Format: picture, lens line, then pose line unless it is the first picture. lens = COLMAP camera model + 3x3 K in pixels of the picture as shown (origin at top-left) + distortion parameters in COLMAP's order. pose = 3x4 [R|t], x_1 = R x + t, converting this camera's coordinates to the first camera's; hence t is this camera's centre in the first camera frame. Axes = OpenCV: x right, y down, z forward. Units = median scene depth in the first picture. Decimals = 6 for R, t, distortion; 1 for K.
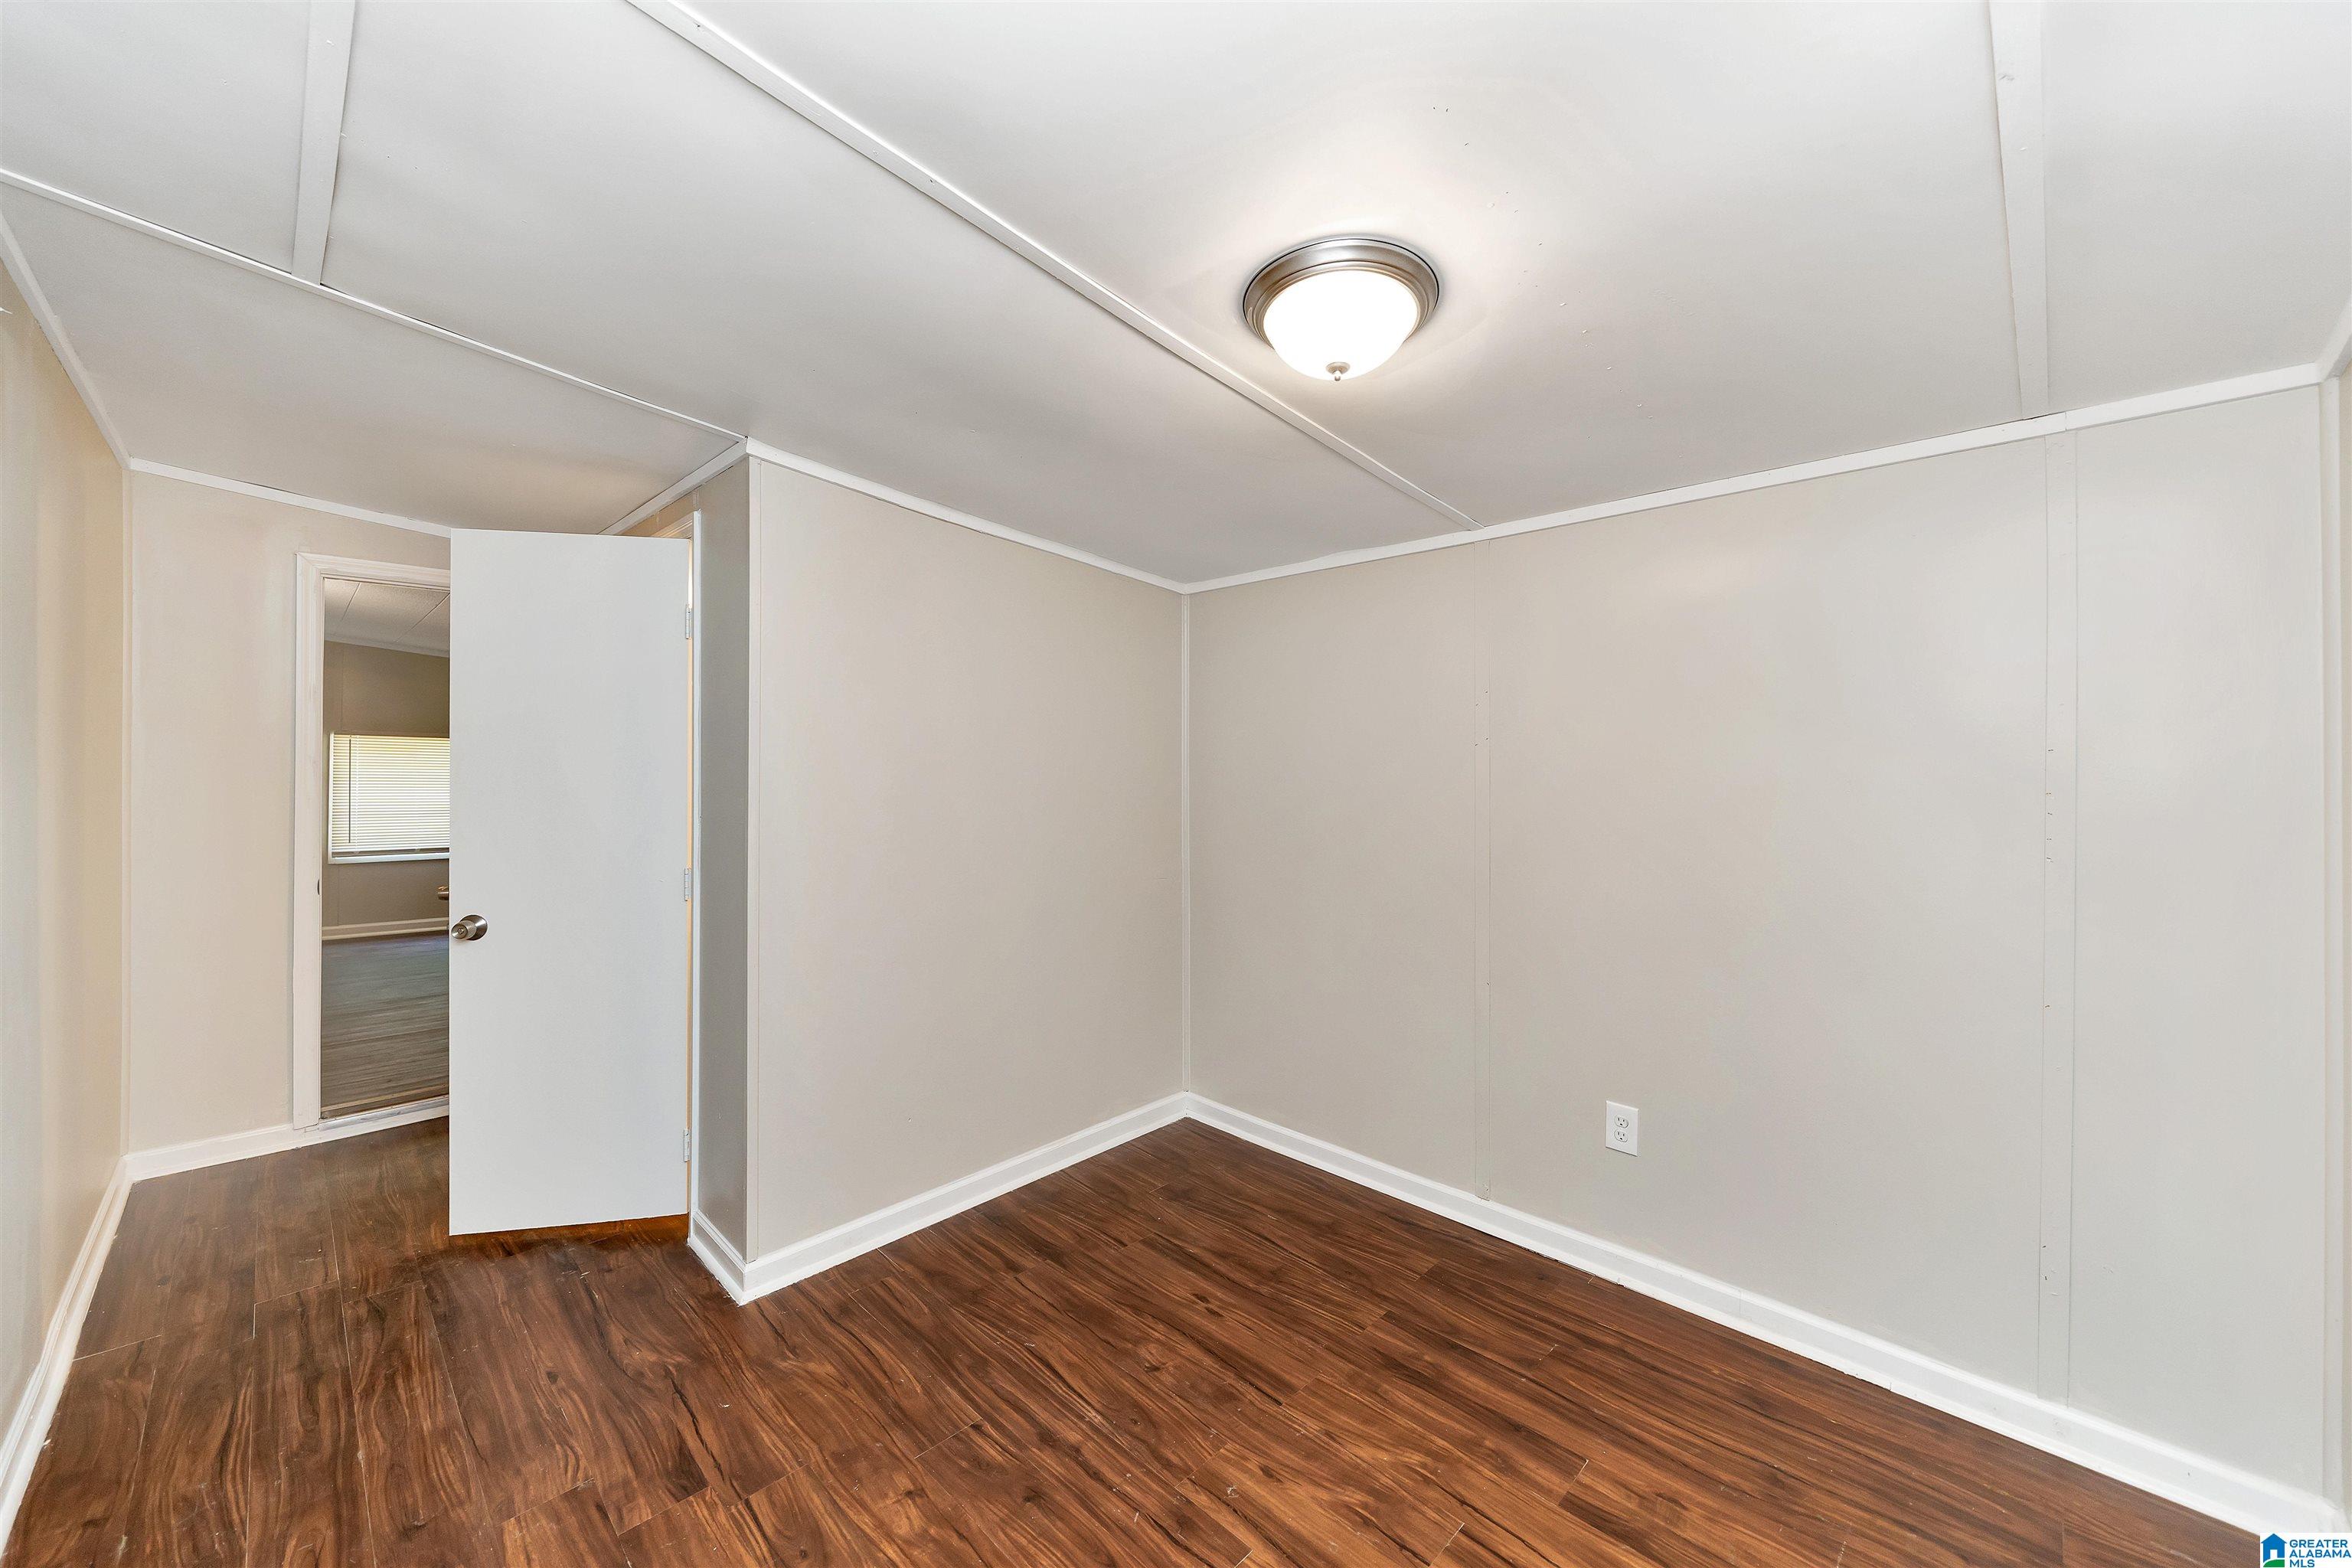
lens RADIAL K [[804.8, 0, 1163.2], [0, 804.8, 771.6], [0, 0, 1]] dist [0.000744, -0.000042]
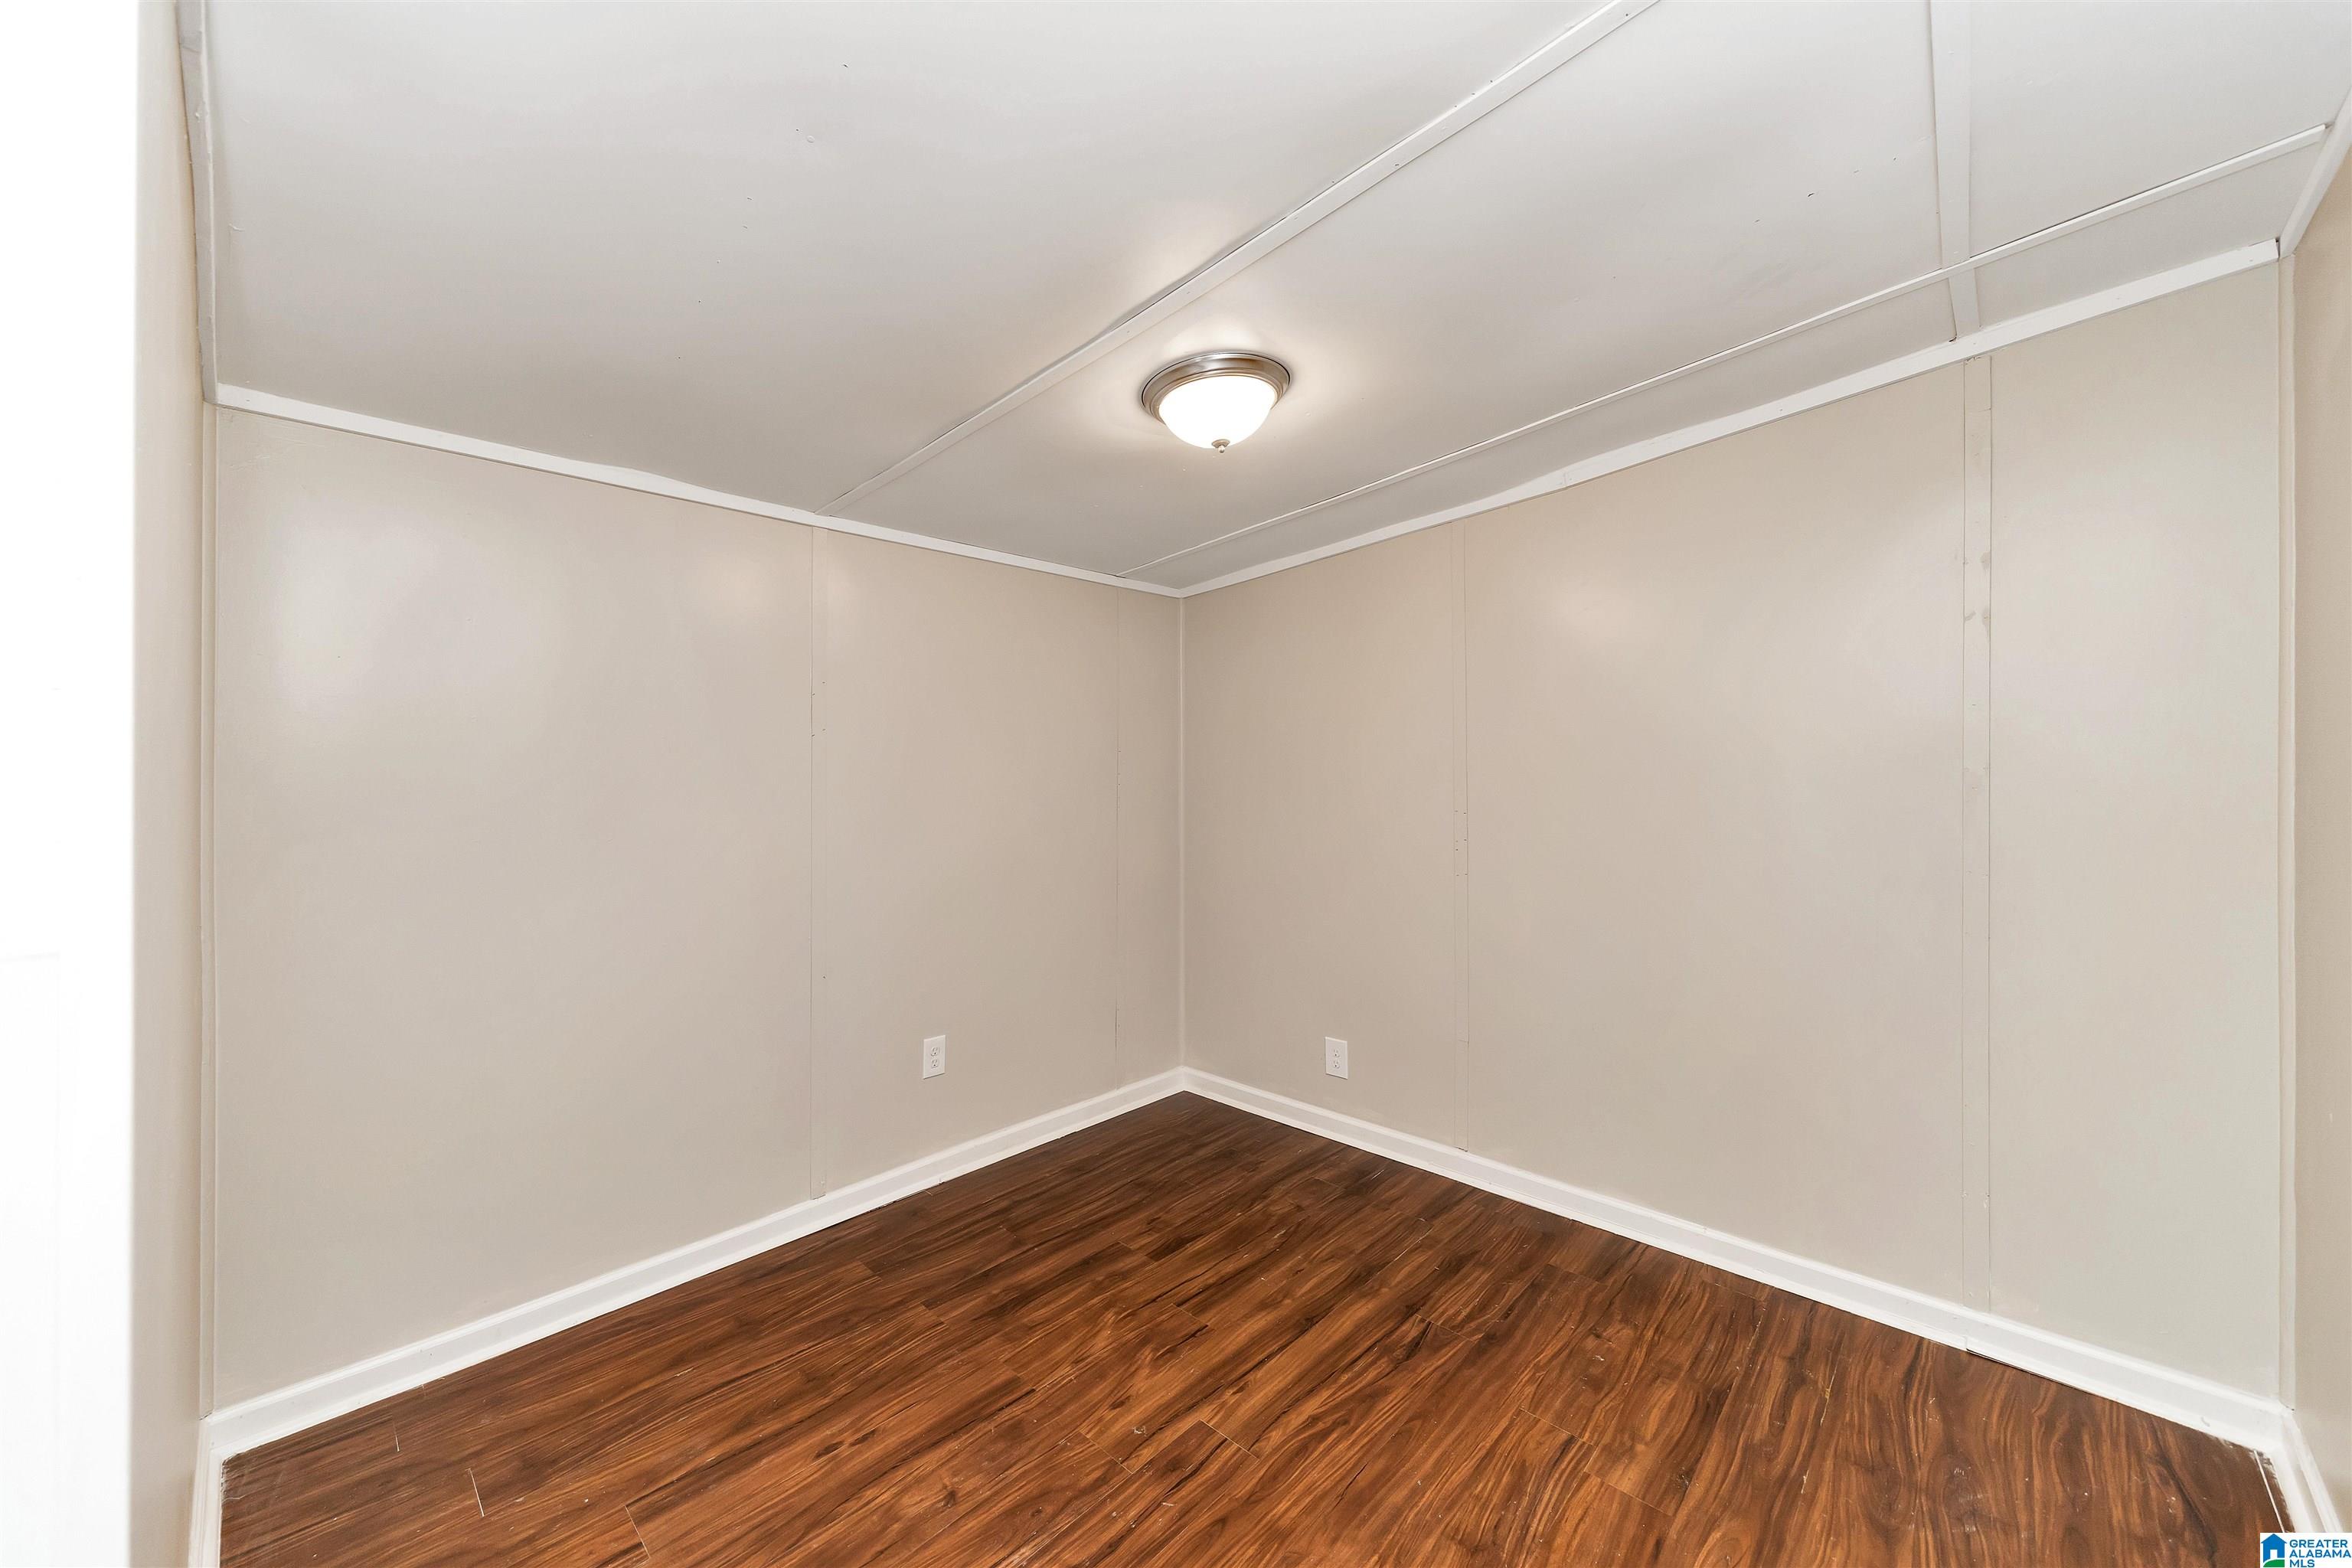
lens RADIAL K [[804.8, 0, 1163.2], [0, 804.8, 771.6], [0, 0, 1]] dist [0.000744, -0.000042]
pose [[0.071958, -0.000990, 0.997407, -0.814530], [0.006988, 0.999975, 0.000489, 0.016188], [-0.997383, 0.006935, 0.071963, 0.737502]]
